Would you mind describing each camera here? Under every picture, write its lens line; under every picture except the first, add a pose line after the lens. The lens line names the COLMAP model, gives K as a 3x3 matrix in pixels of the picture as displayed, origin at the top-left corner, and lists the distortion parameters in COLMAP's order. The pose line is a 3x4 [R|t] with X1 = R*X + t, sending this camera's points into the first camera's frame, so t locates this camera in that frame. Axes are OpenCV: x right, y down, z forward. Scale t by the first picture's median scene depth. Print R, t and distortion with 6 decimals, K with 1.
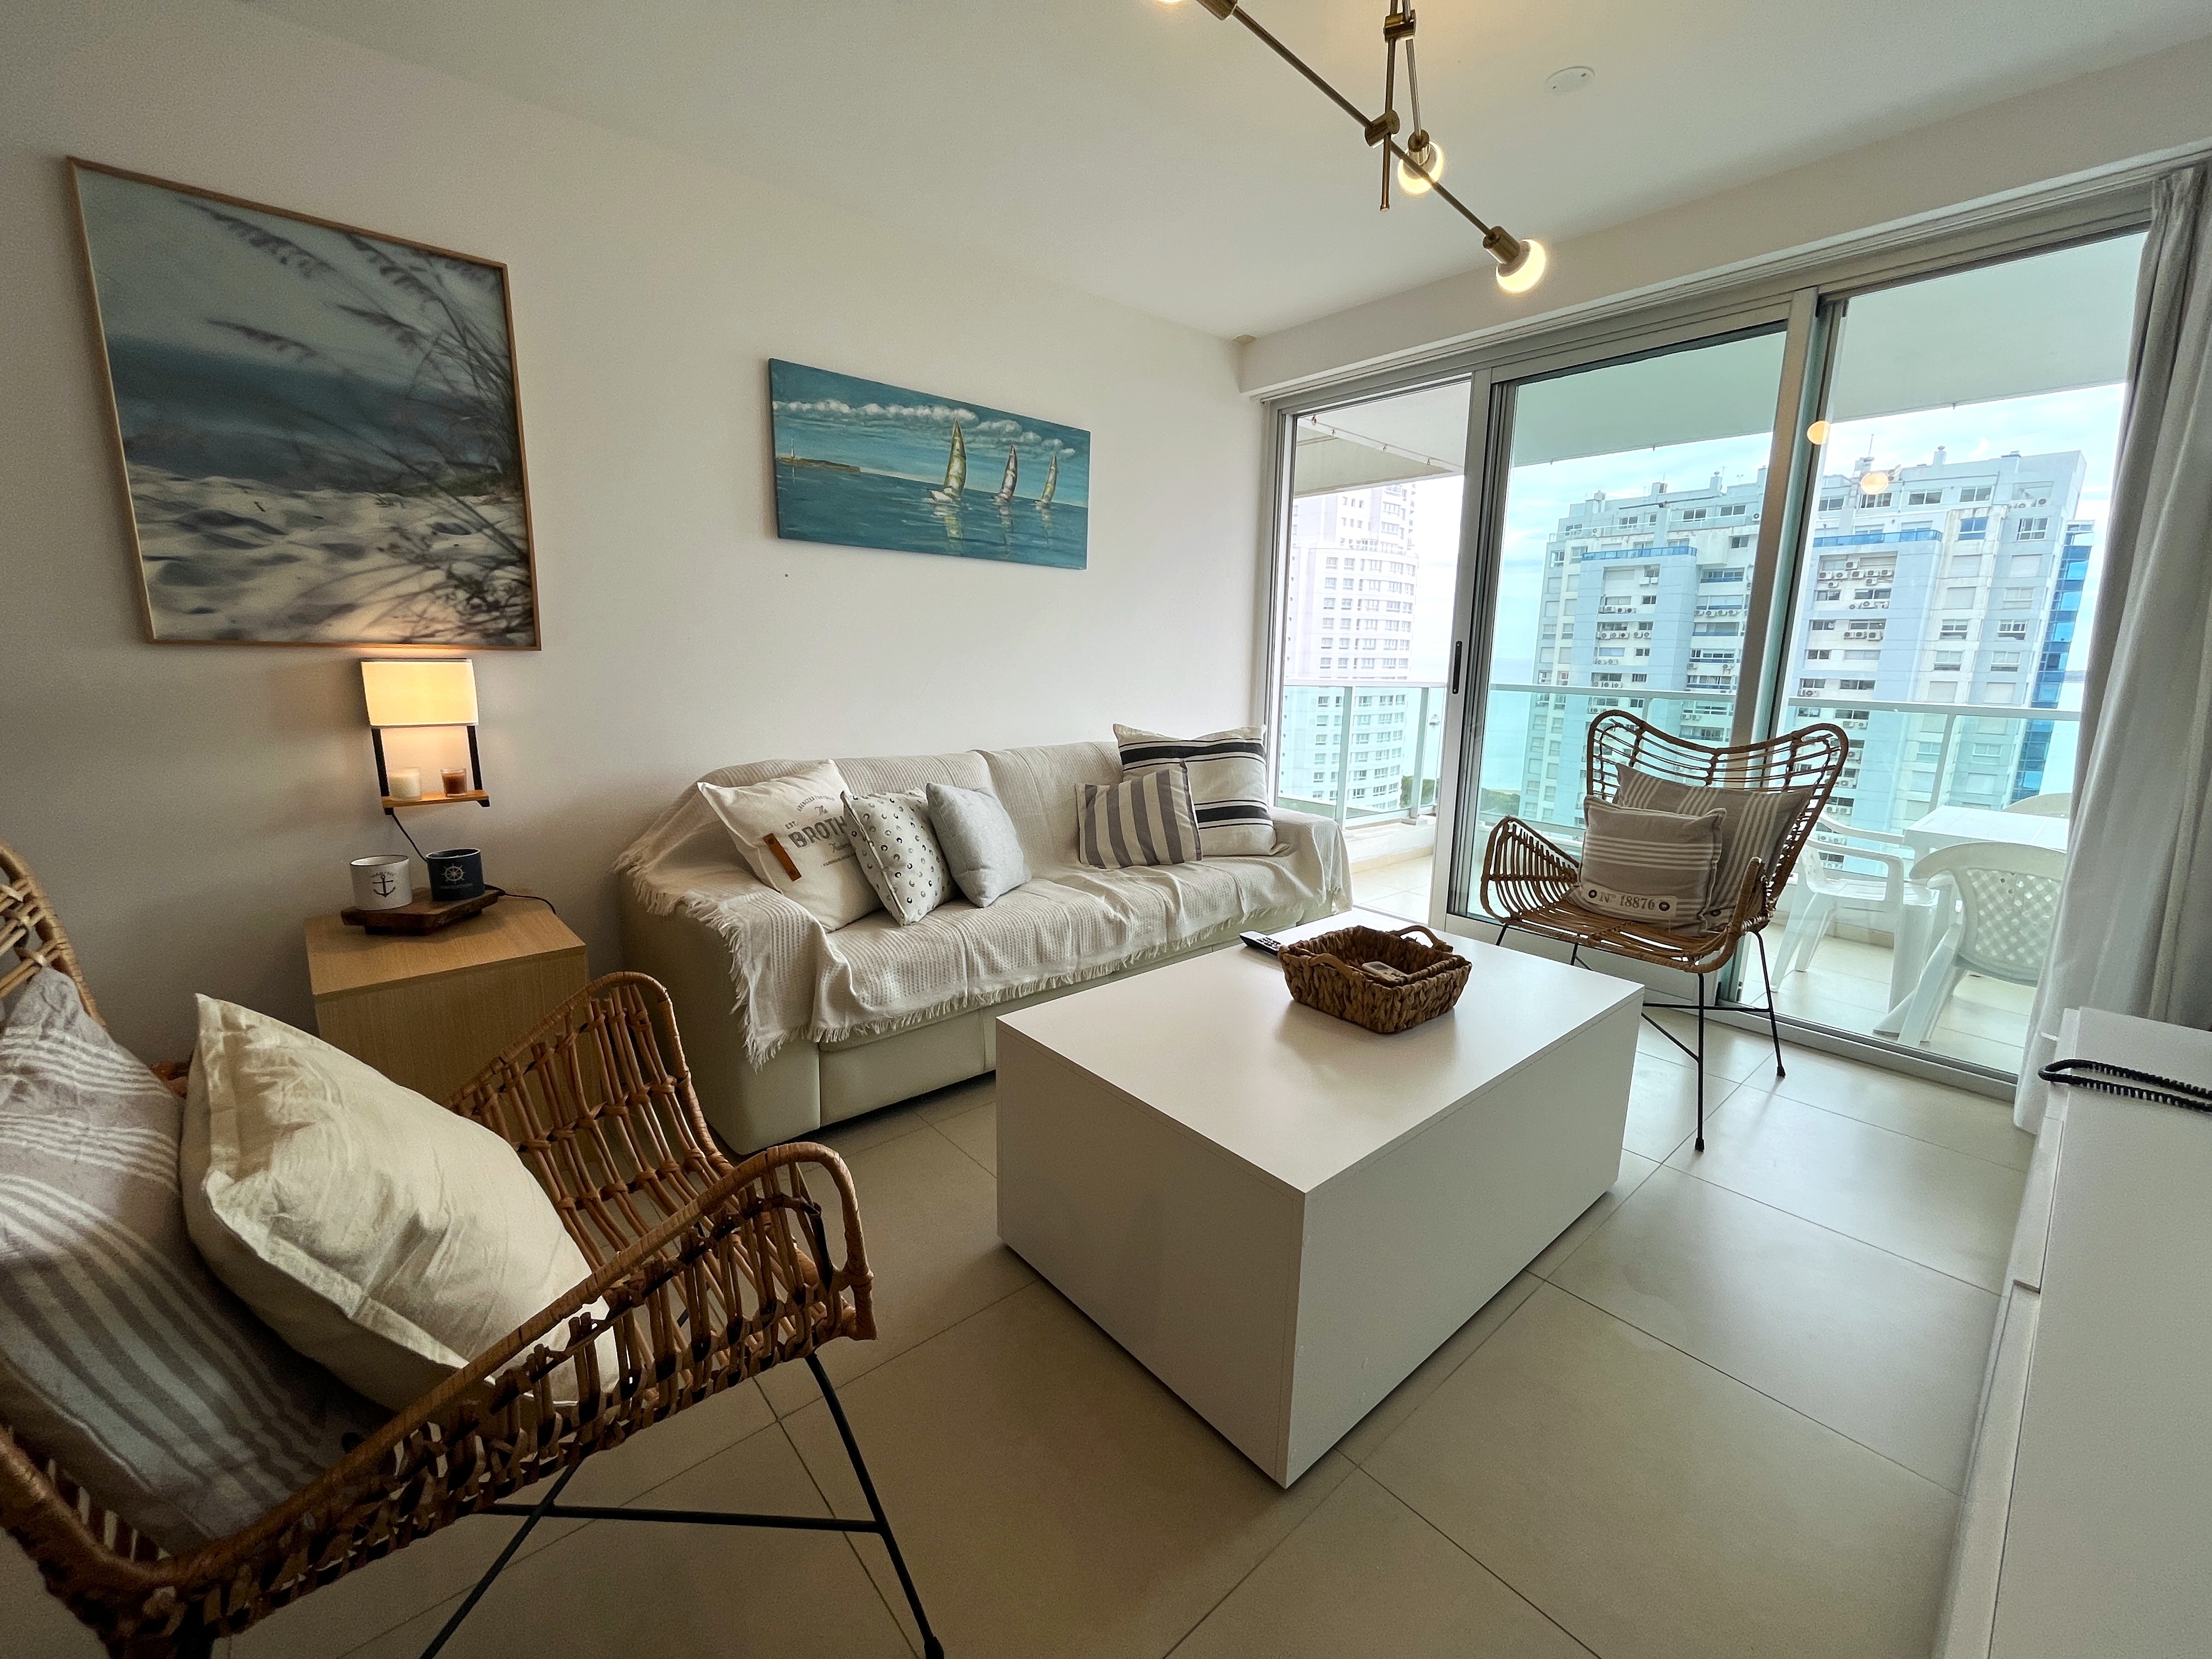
lens RADIAL K [[891.3, 0, 1107.2], [0, 891.3, 826.8], [0, 0, 1]] dist [-0.006457, 0.000005]
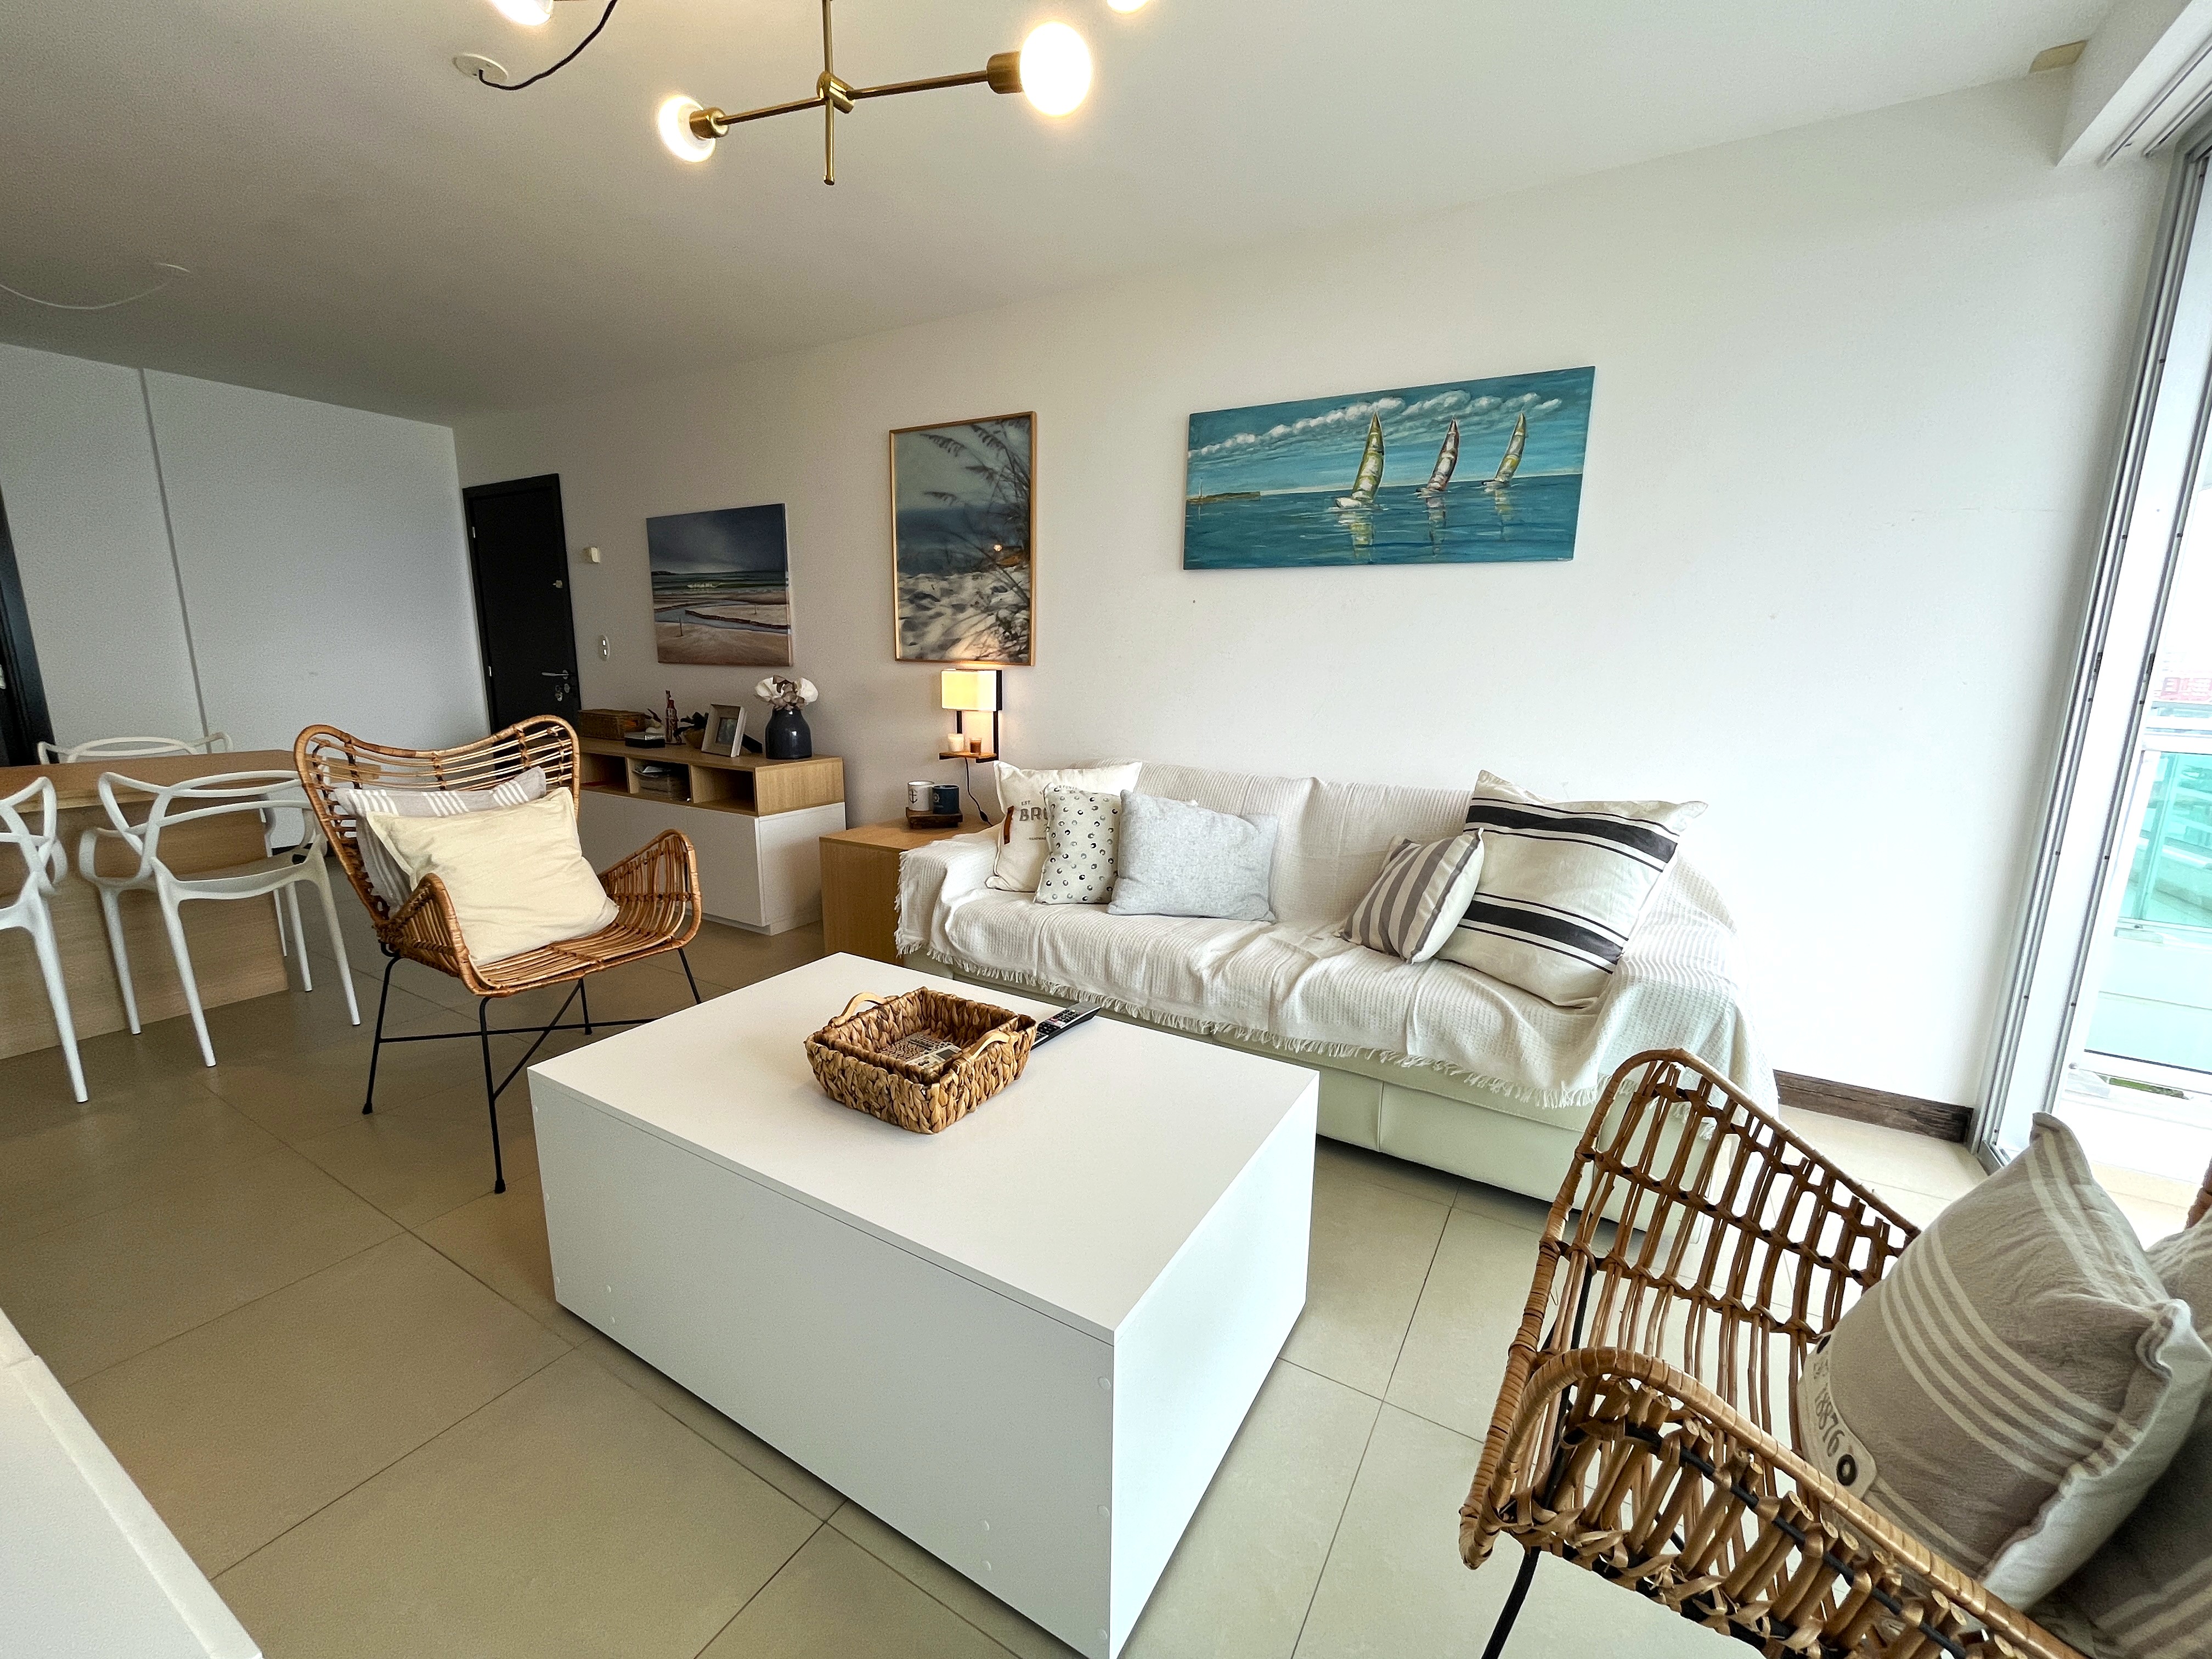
lens RADIAL K [[891.3, 0, 1107.7], [0, 891.3, 826.8], [0, 0, 1]] dist [-0.006457, 0.000005]
pose [[0.328581, 0.171282, -0.928815, 0.816423], [-0.191482, 0.975076, 0.112074, -0.125493], [0.924861, 0.141026, 0.353189, 0.621798]]
